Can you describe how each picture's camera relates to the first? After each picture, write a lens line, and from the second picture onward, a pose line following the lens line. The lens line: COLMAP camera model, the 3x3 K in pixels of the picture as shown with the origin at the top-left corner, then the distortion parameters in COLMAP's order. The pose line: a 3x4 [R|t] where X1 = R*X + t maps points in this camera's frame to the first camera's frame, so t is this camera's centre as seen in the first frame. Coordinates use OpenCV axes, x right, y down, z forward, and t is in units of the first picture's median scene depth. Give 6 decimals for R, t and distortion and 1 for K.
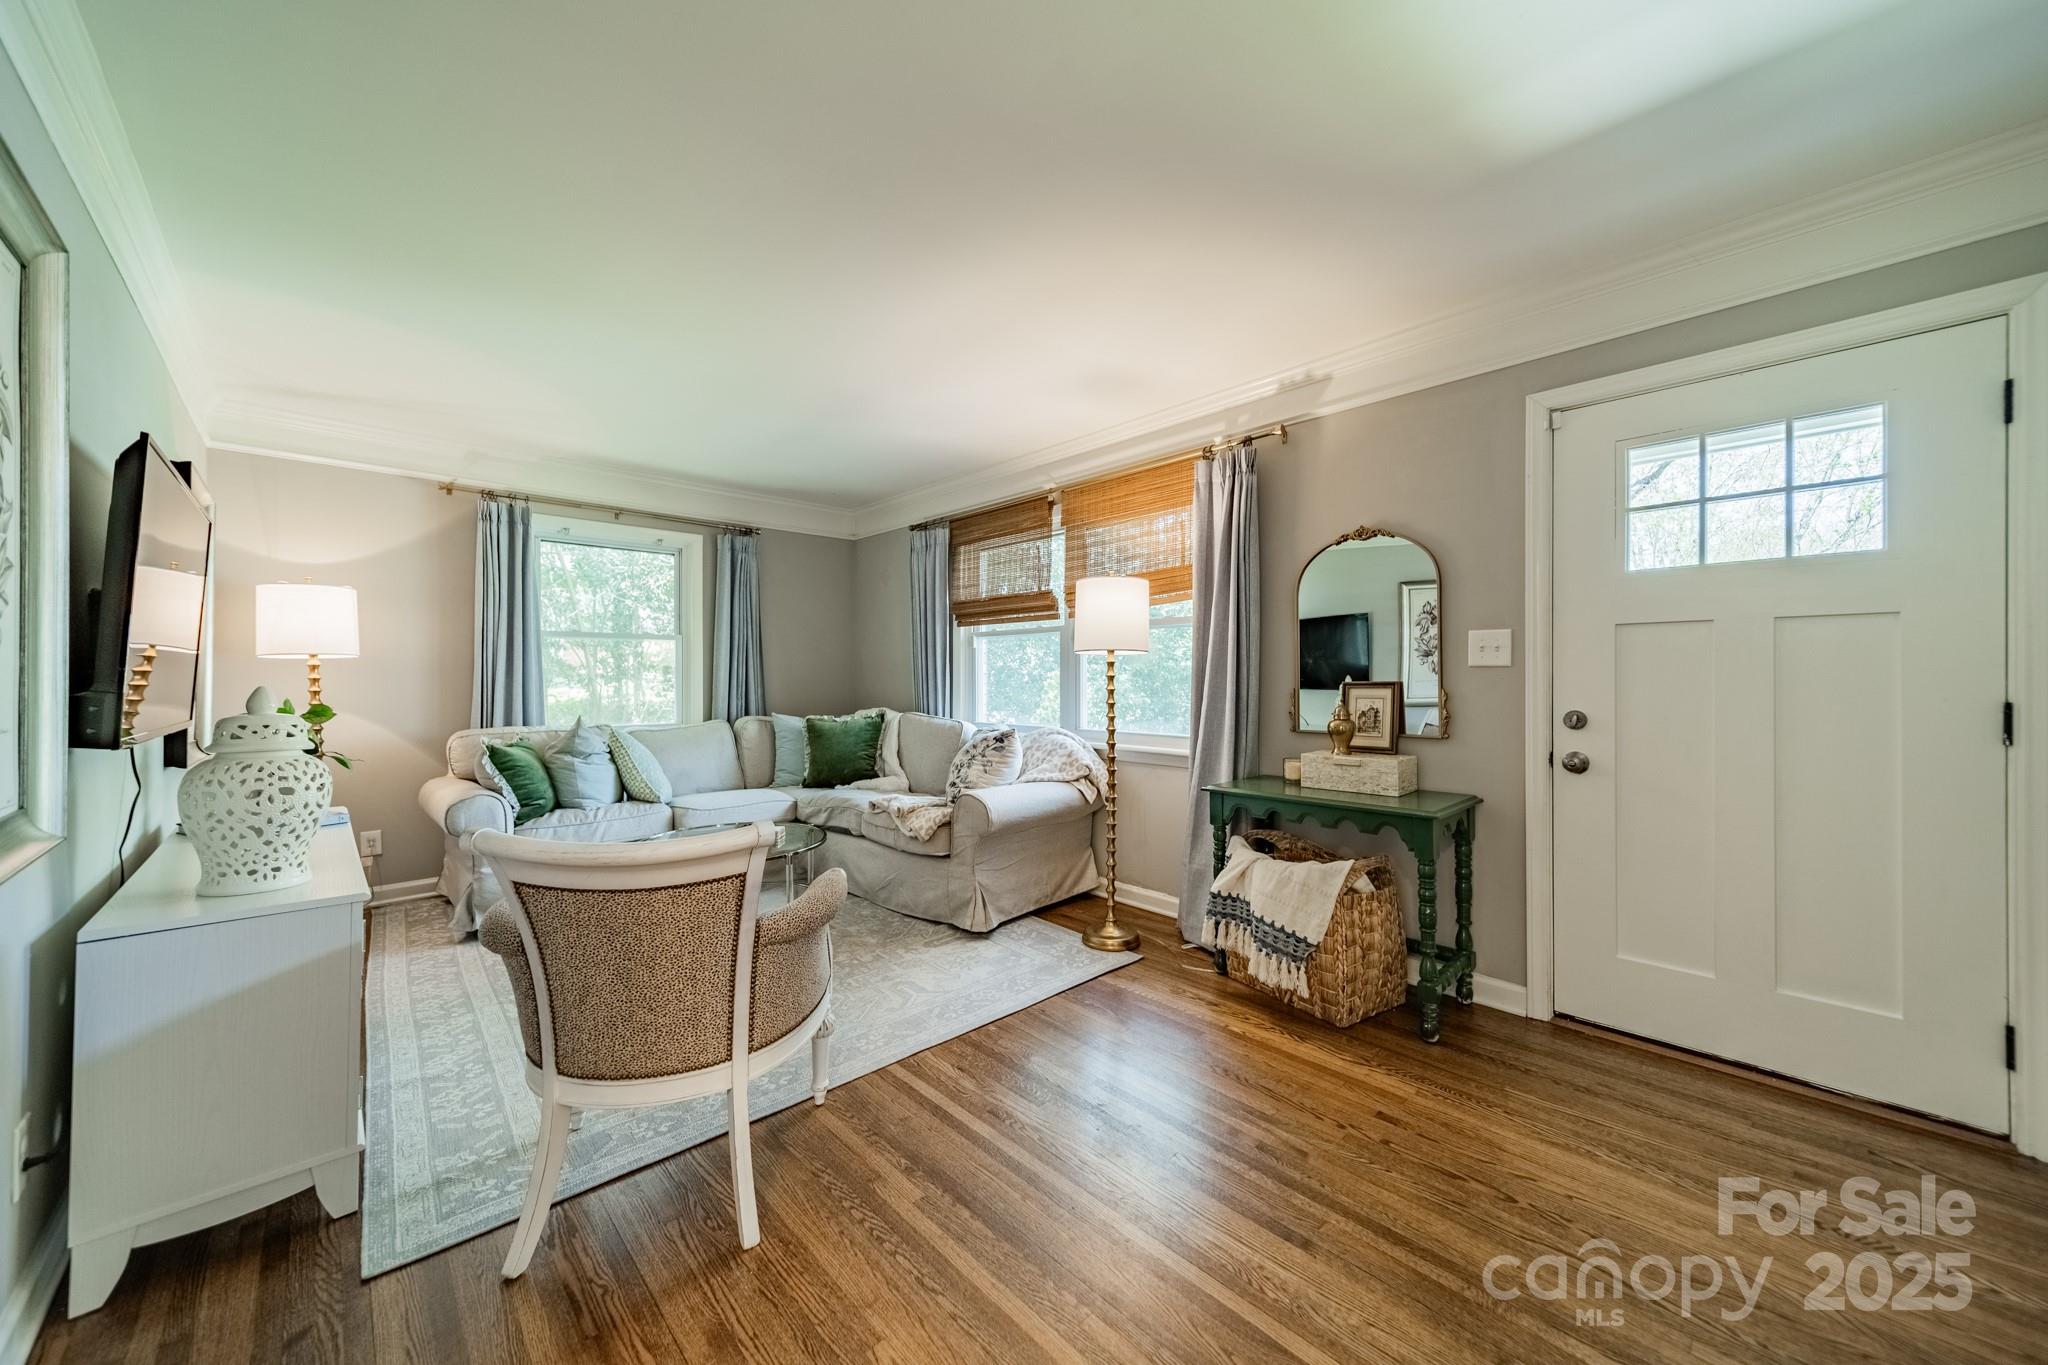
lens RADIAL K [[734.9, 0, 1029.0], [0, 734.9, 672.5], [0, 0, 1]] dist [0.008201, -0.002911]
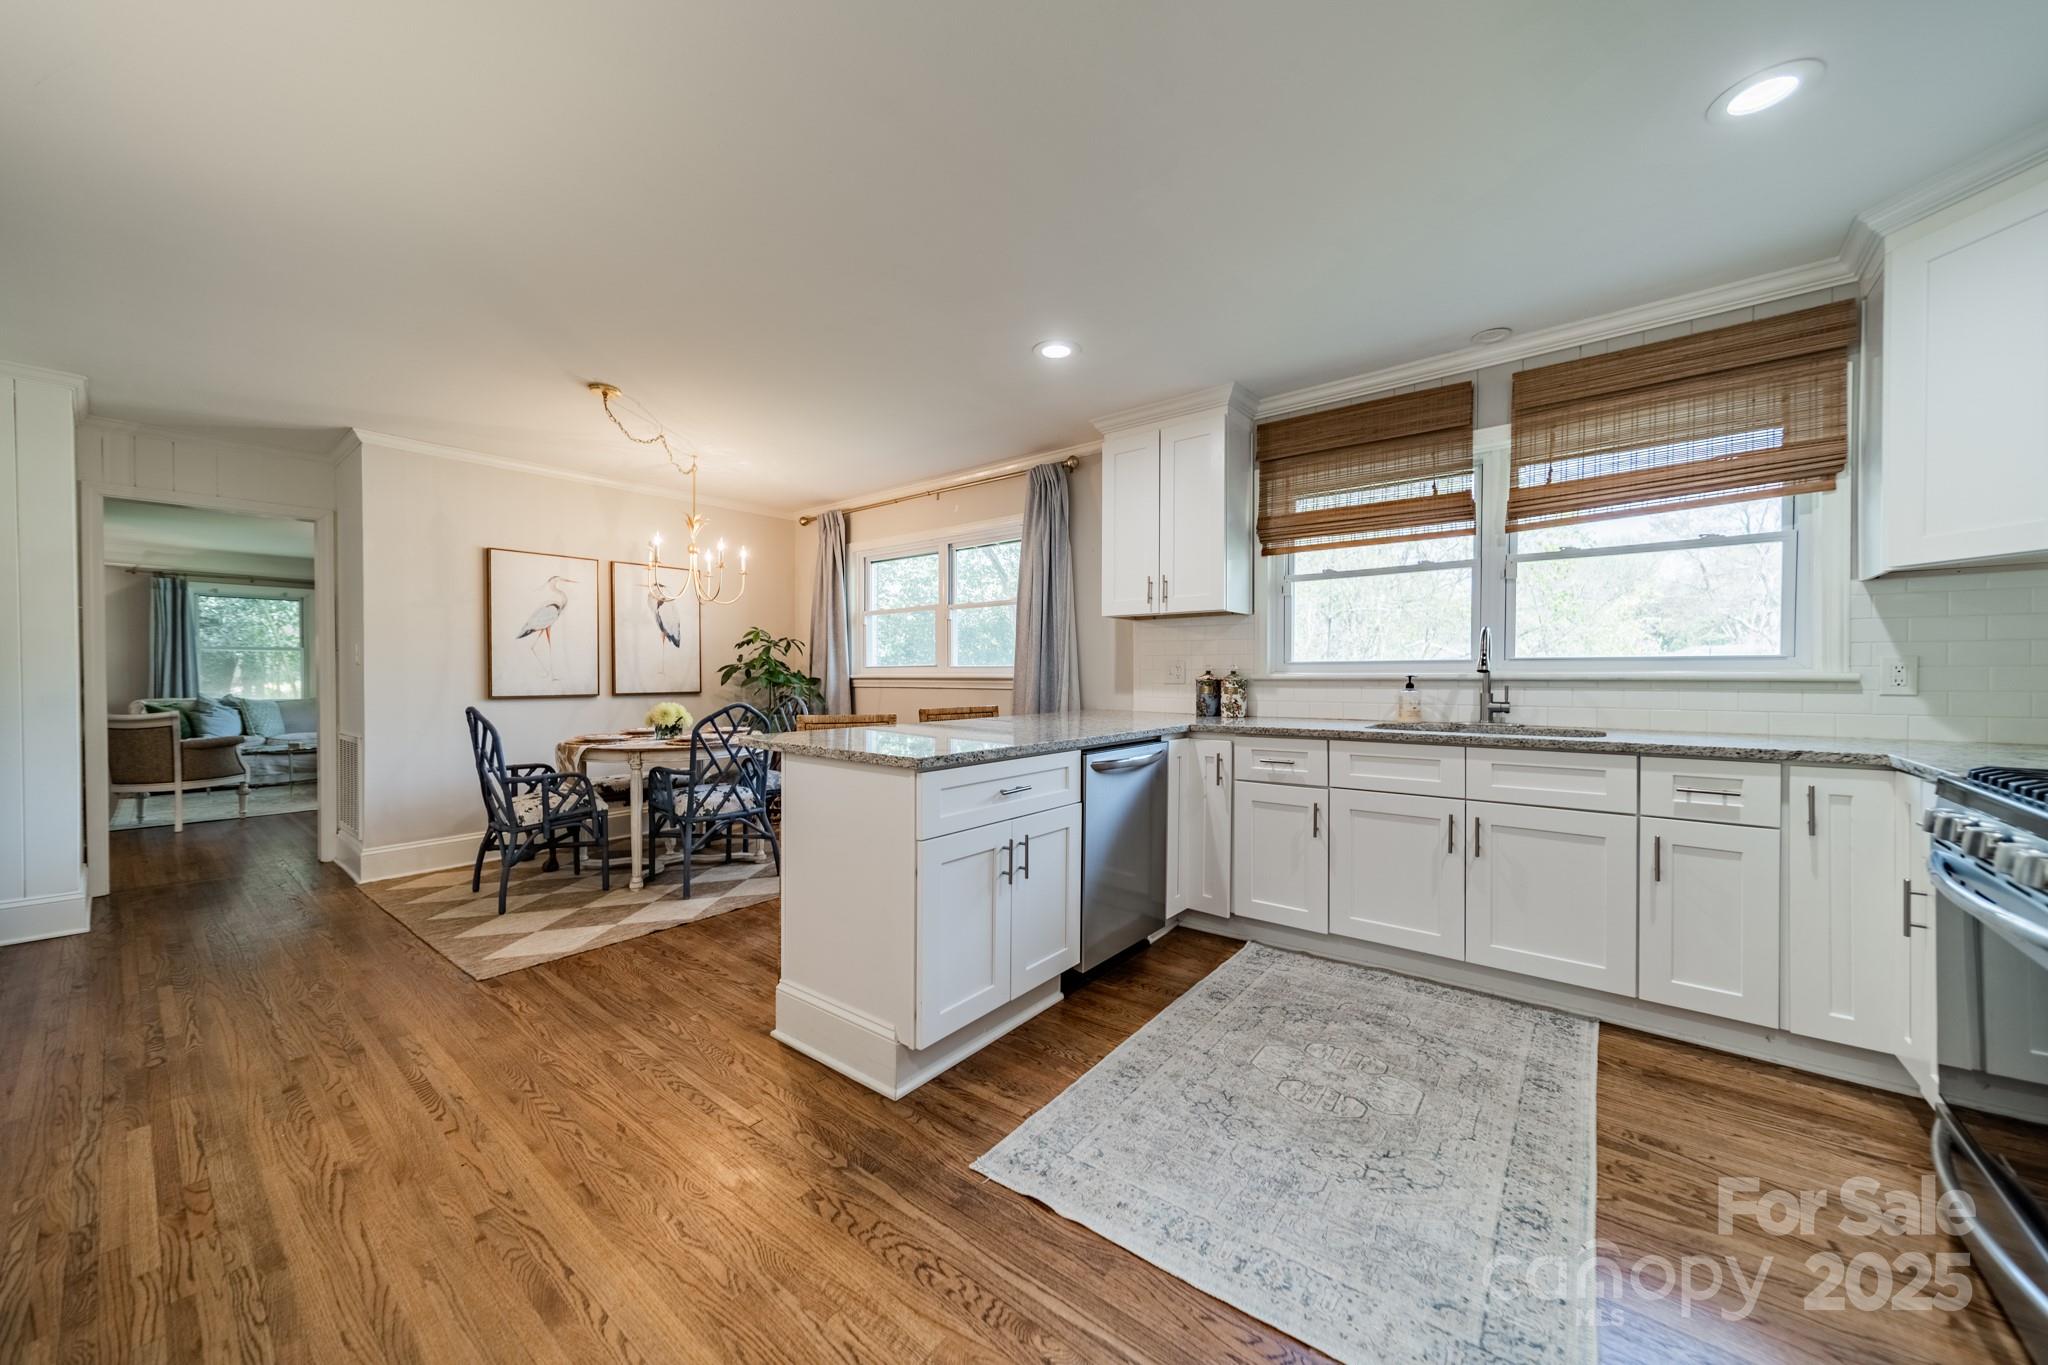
lens RADIAL K [[733.5, 0, 1029.7], [0, 733.5, 683.2], [0, 0, 1]] dist [0.009576, -0.000114]
pose [[0.992122, 0.001949, 0.125264, 1.313814], [-0.003722, 0.999896, 0.013922, 0.000288], [-0.125223, -0.014279, 0.992026, -1.233839]]
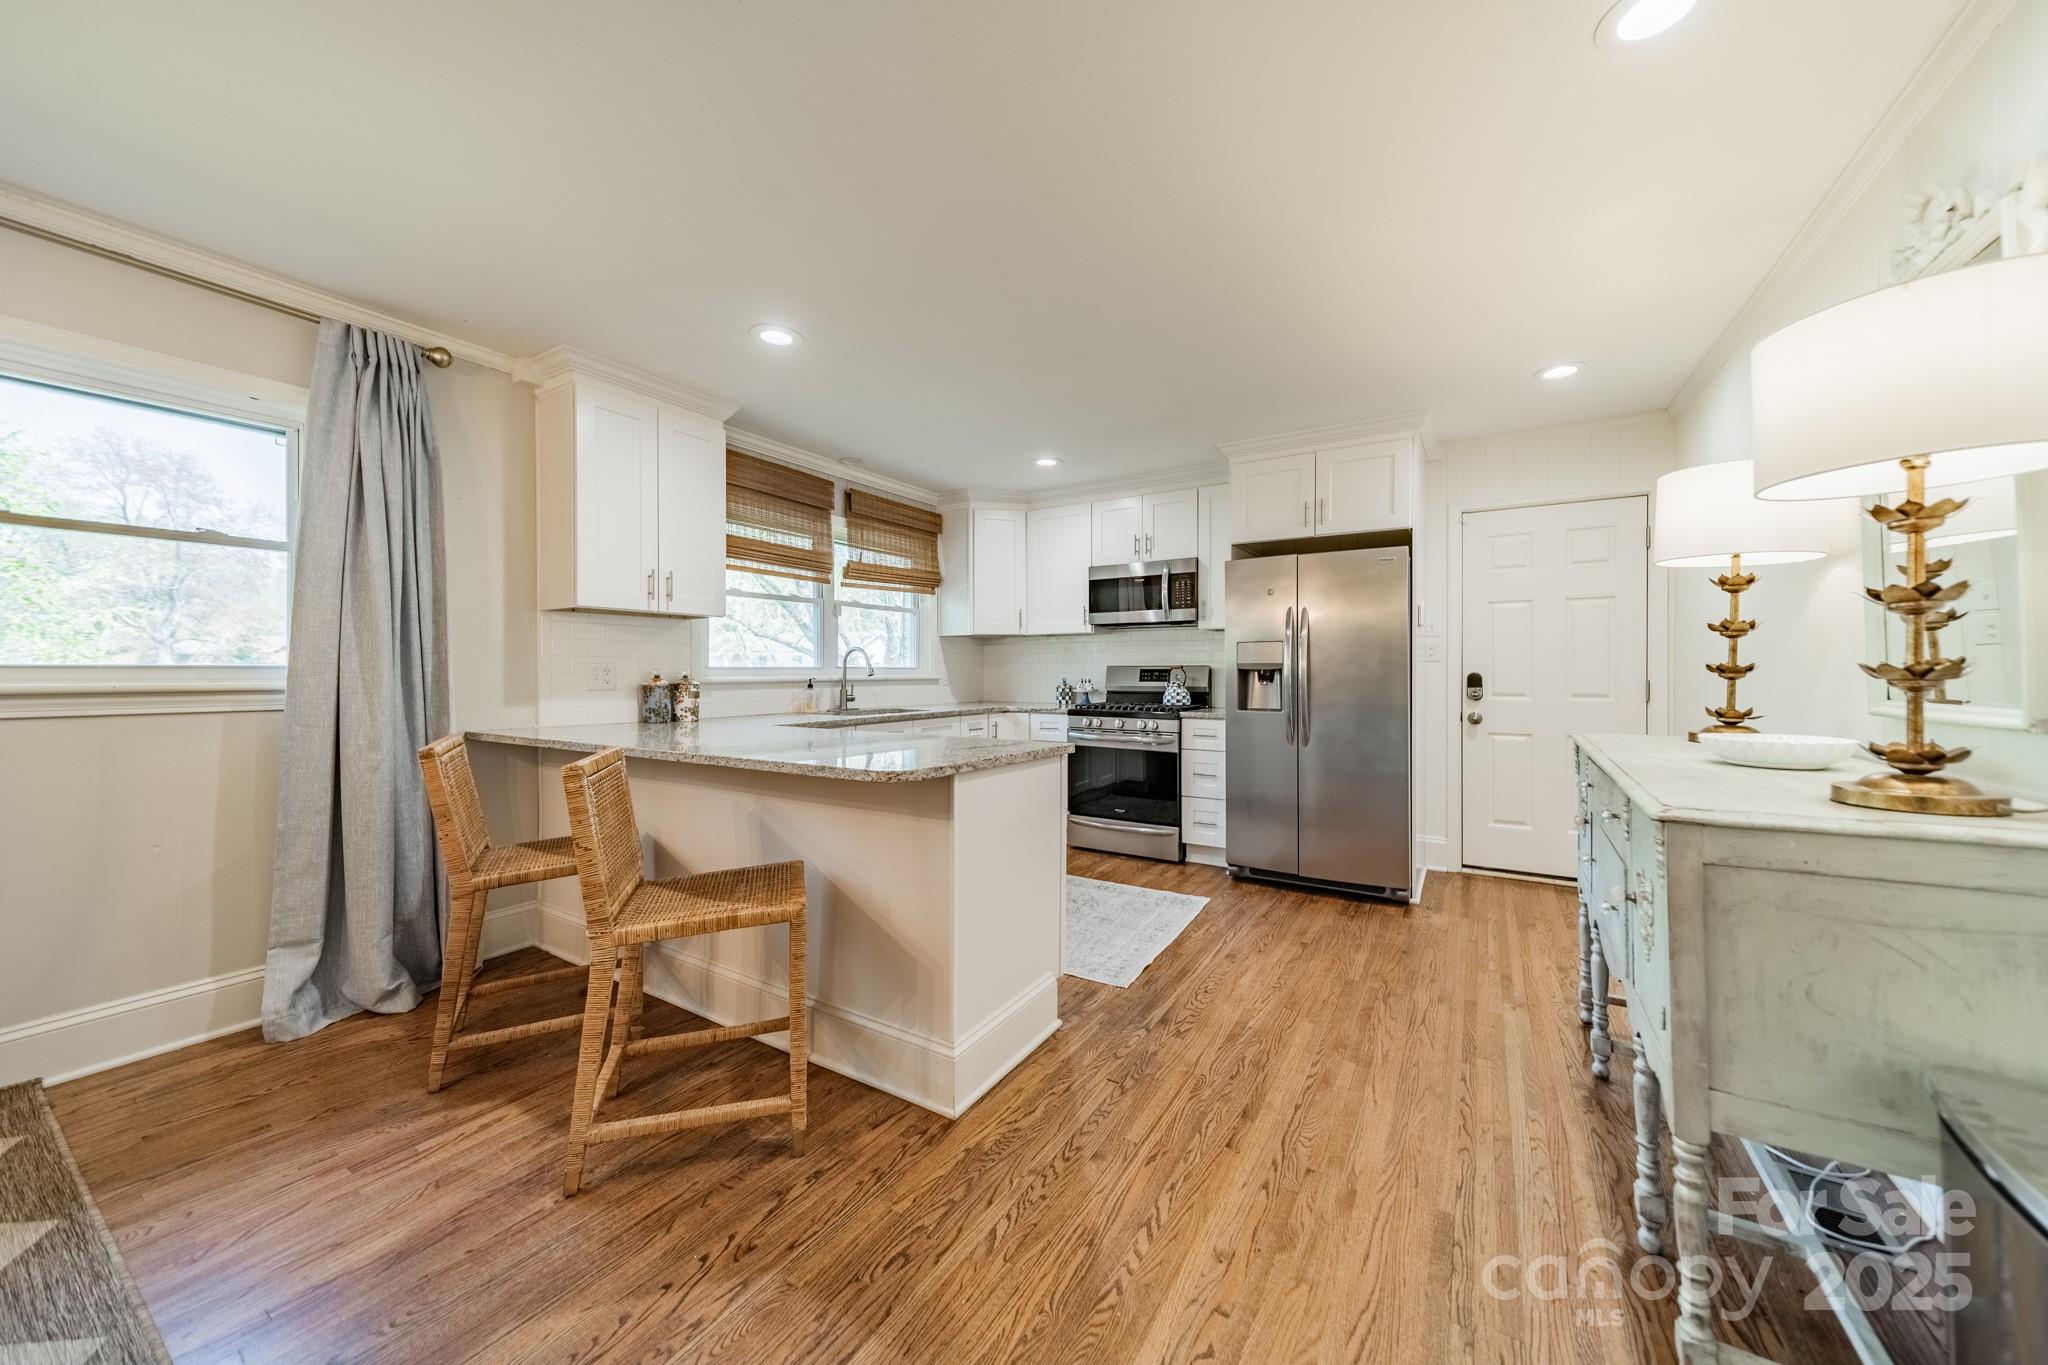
lens RADIAL K [[724.7, 0, 1028.3], [0, 724.7, 676.1], [0, 0, 1]] dist [0.006853, -0.000143]
pose [[-0.246348, -0.000564, 0.969181, 0.659507], [0.000782, 0.999999, 0.000781, -0.002535], [-0.969181, 0.000950, -0.246348, -0.506014]]
